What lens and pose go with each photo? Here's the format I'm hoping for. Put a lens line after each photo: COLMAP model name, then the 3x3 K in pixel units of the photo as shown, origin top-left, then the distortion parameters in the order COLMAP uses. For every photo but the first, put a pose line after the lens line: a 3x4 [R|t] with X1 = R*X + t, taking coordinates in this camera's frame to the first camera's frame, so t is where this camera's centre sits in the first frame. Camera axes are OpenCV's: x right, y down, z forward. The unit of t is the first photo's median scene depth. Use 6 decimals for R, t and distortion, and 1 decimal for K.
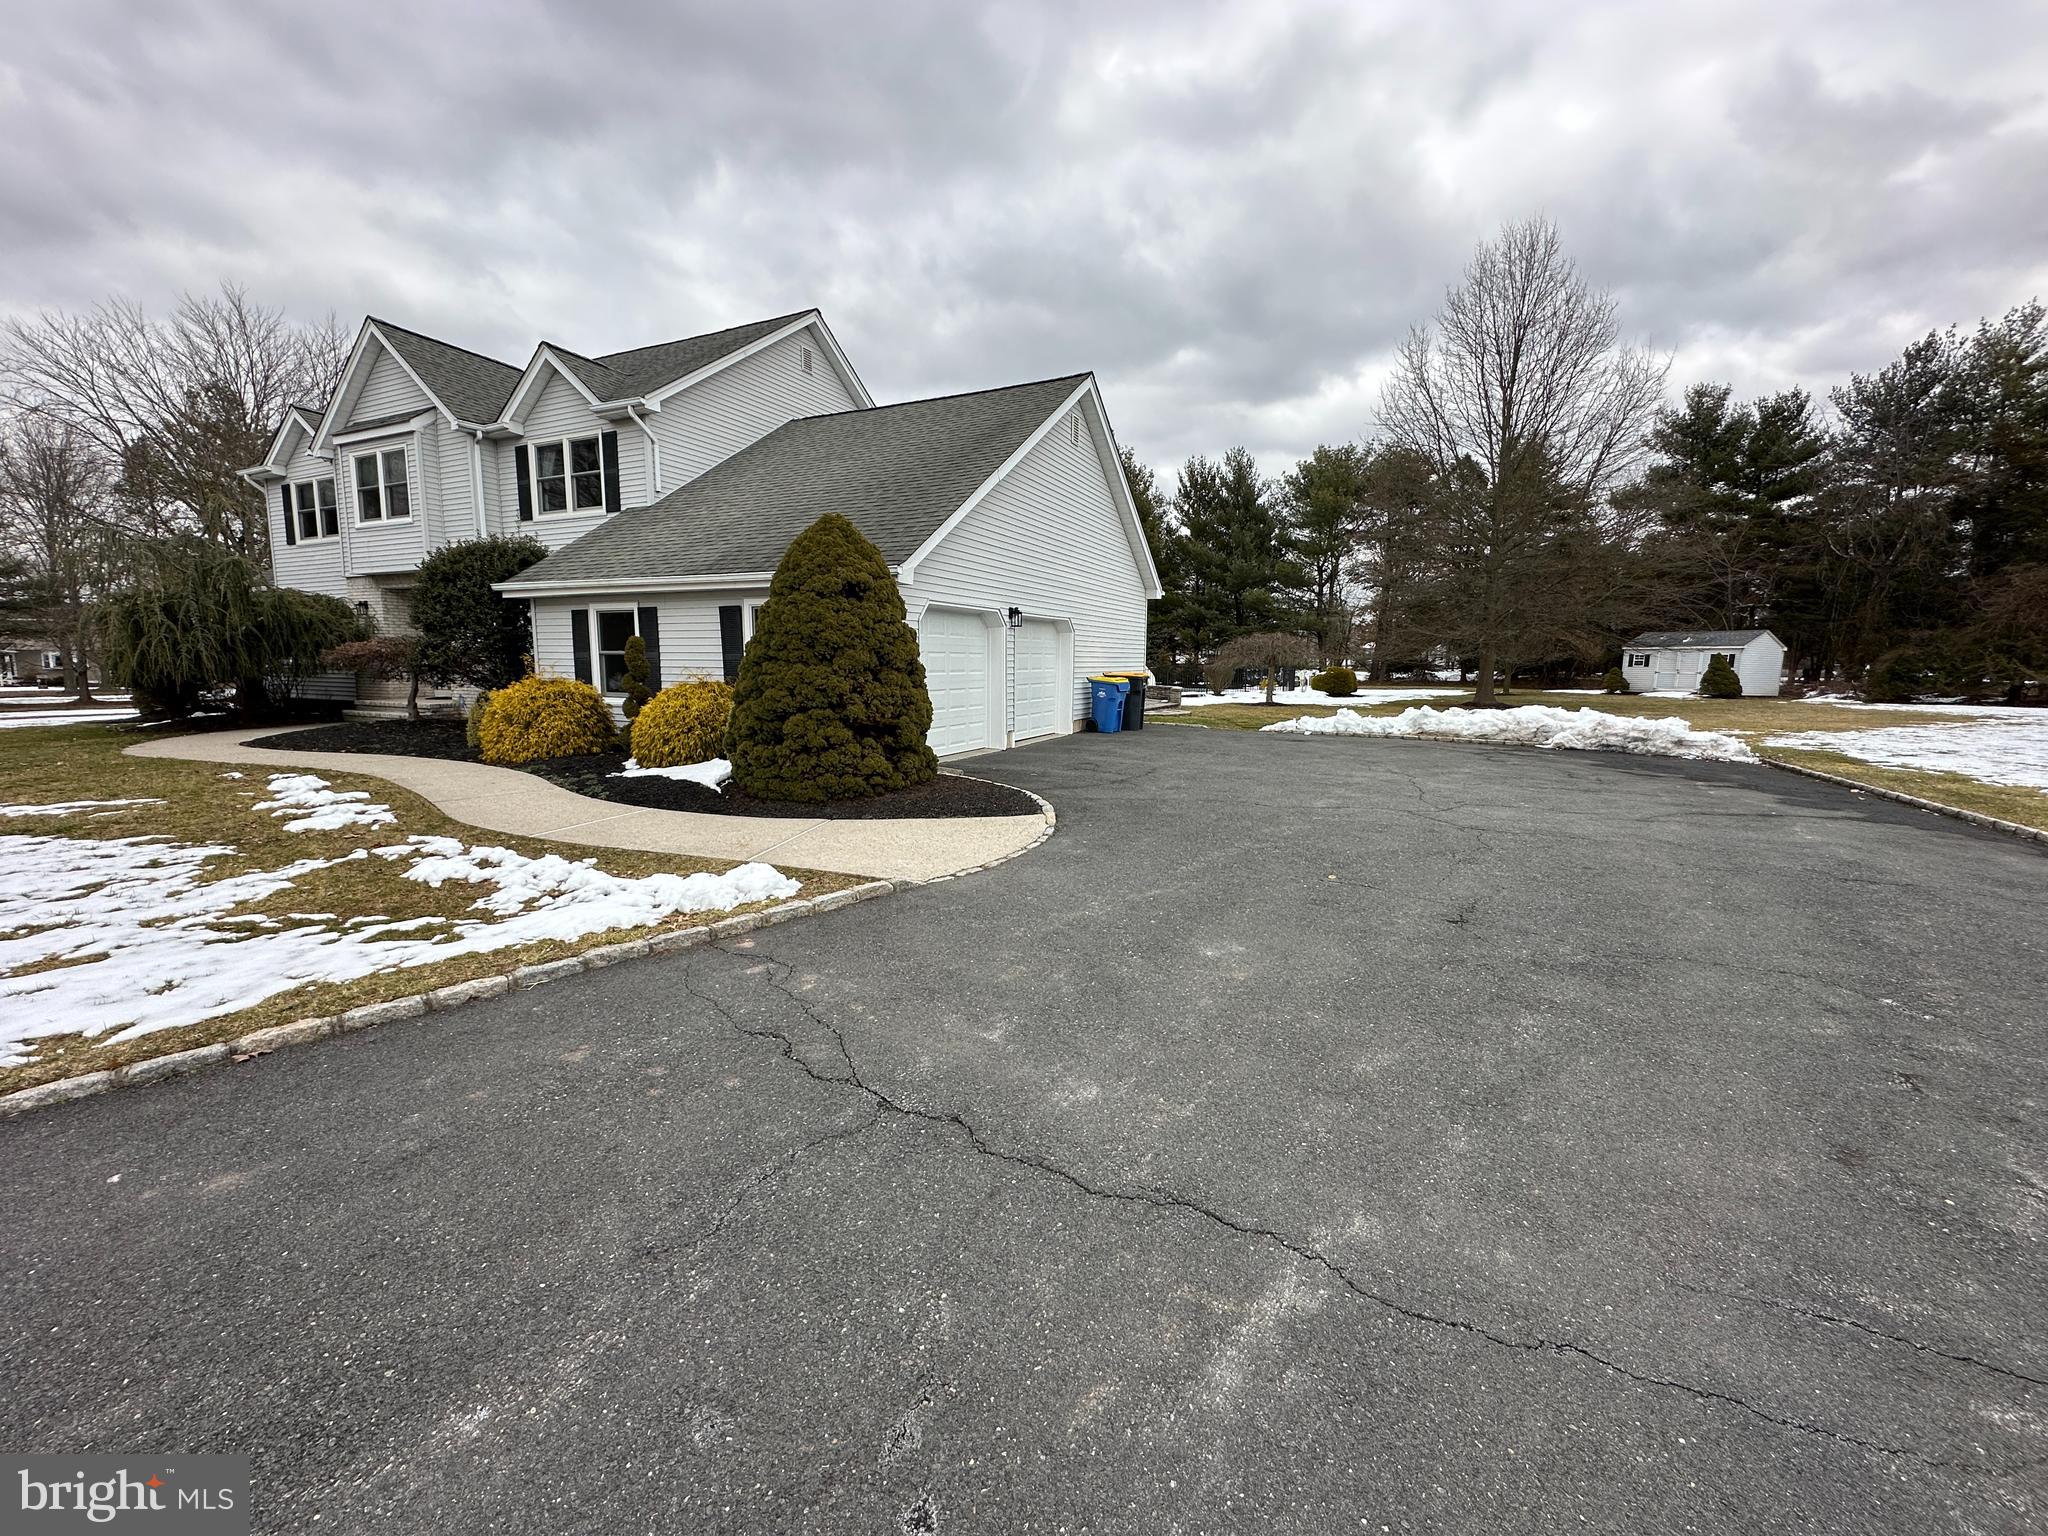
lens RADIAL K [[821.1, 0, 1031.2], [0, 821.1, 762.7], [0, 0, 1]] dist [-0.003120, 0.000901]
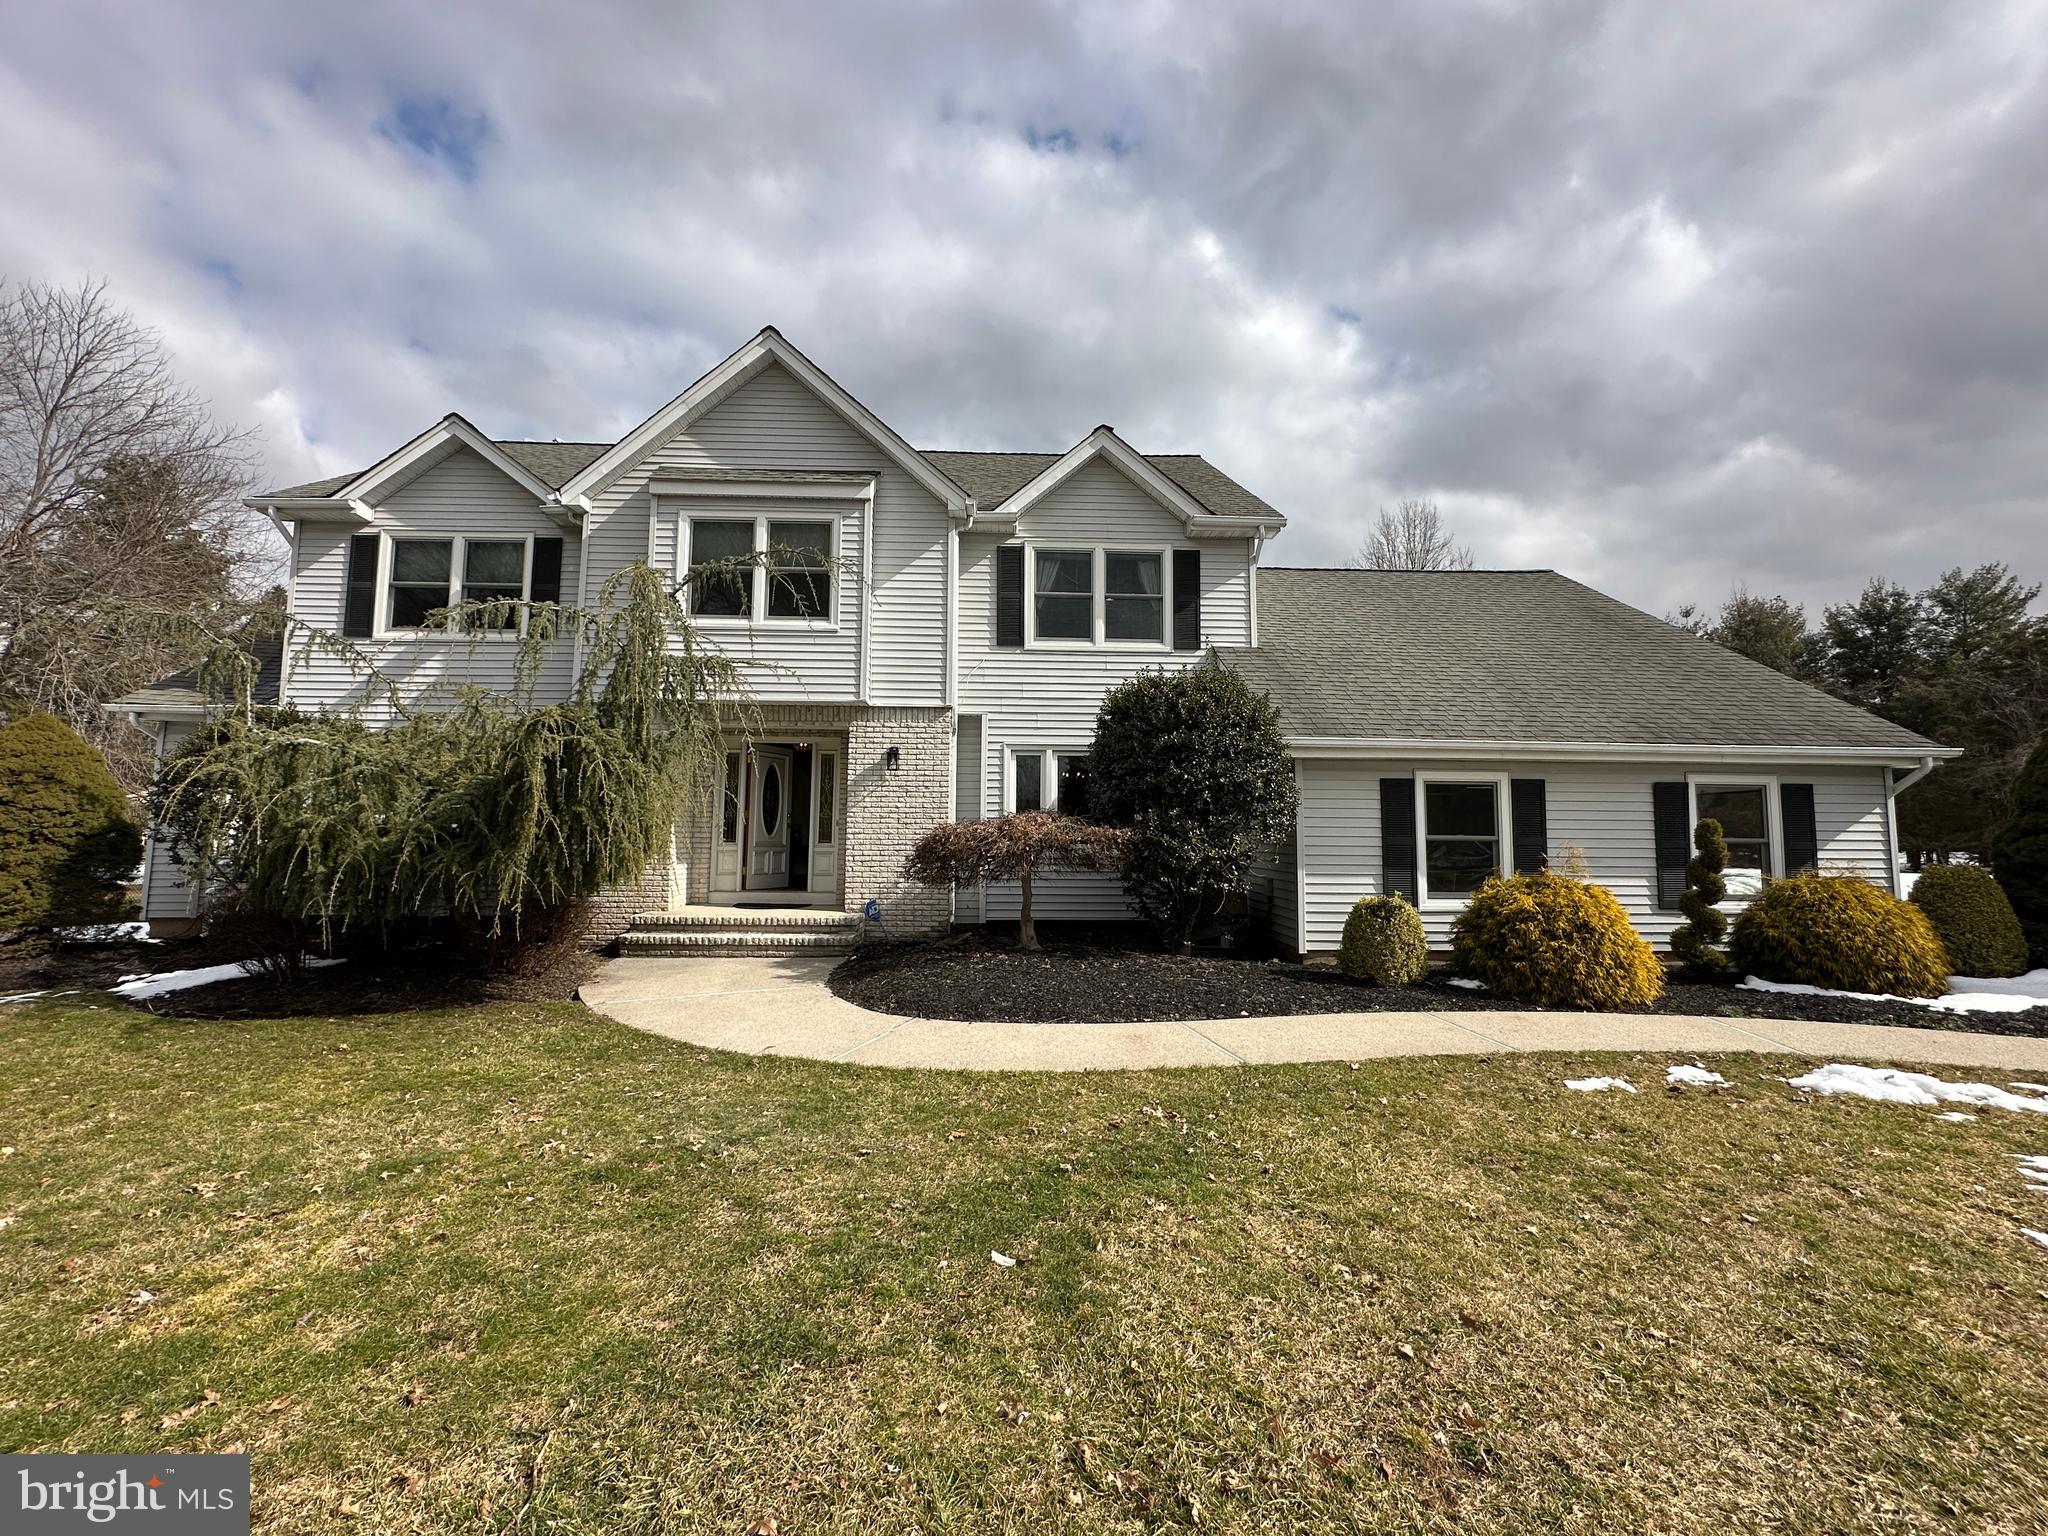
lens RADIAL K [[821.1, 0, 1025.3], [0, 821.1, 759.8], [0, 0, 1]] dist [-0.003120, 0.000901]
pose [[0.893682, 0.043062, 0.446629, -0.969464], [0.052016, 0.978731, -0.198446, -0.063122], [-0.445675, 0.200580, 0.872434, 0.423699]]
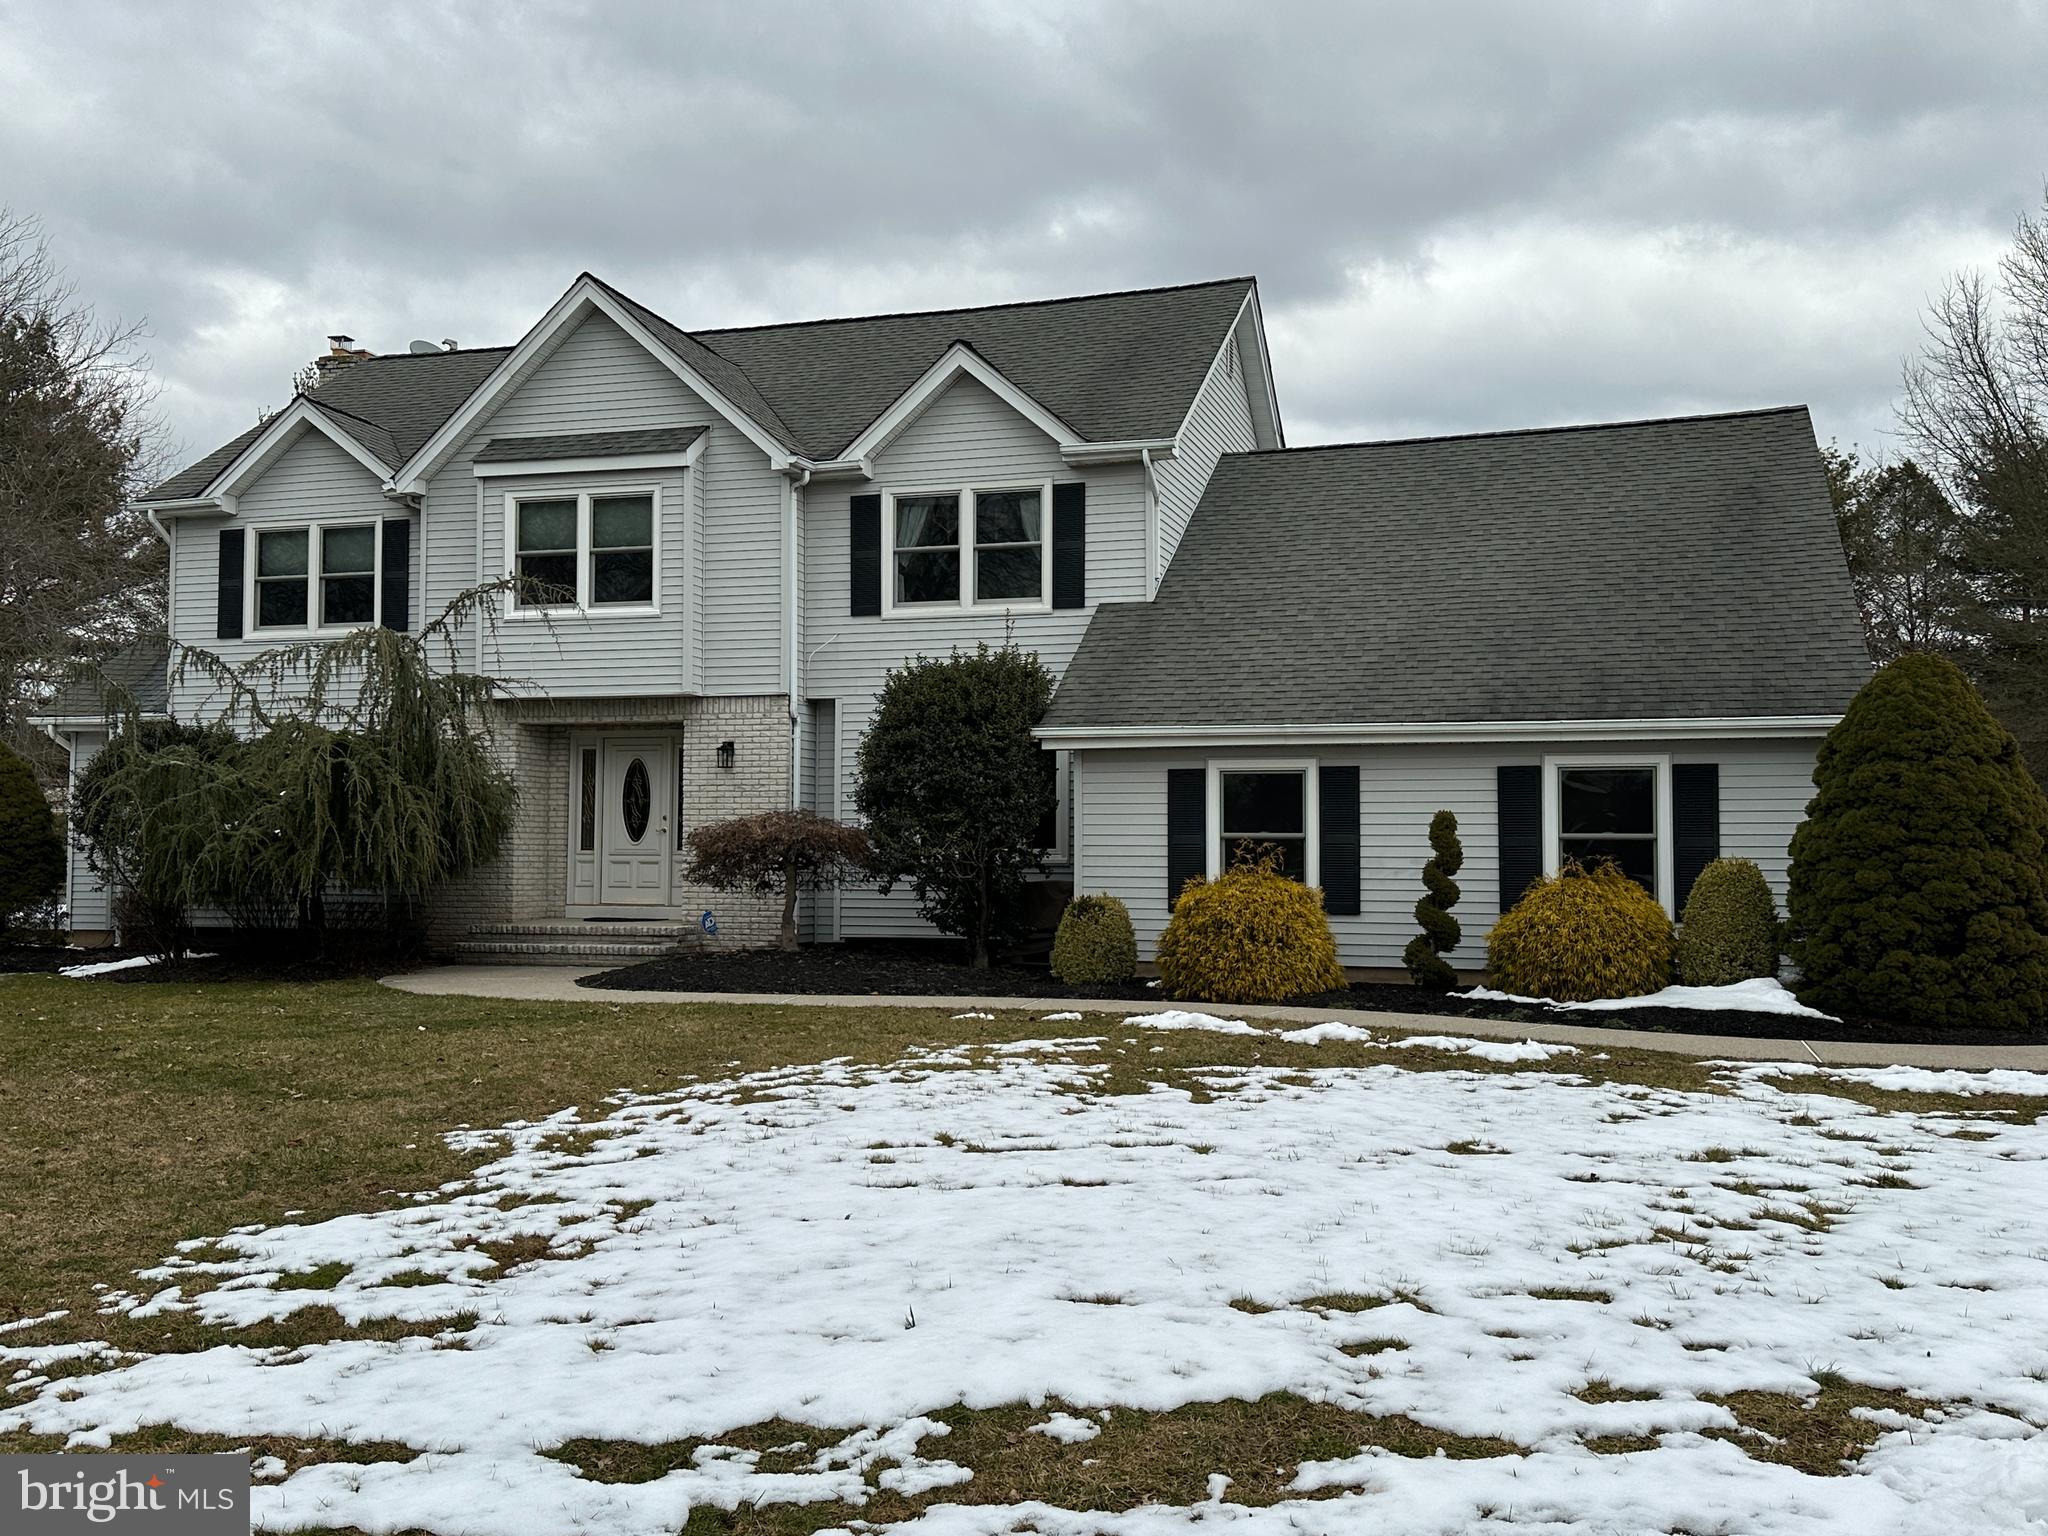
lens RADIAL K [[1876.7, 0, 1020.2], [0, 1876.7, 772.3], [0, 0, 1]] dist [0.068105, 0.000000]
pose [[0.991874, 0.003486, 0.127179, -0.717510], [0.018079, 0.985620, -0.168009, 0.049023], [-0.125936, 0.168942, 0.977547, -0.341146]]
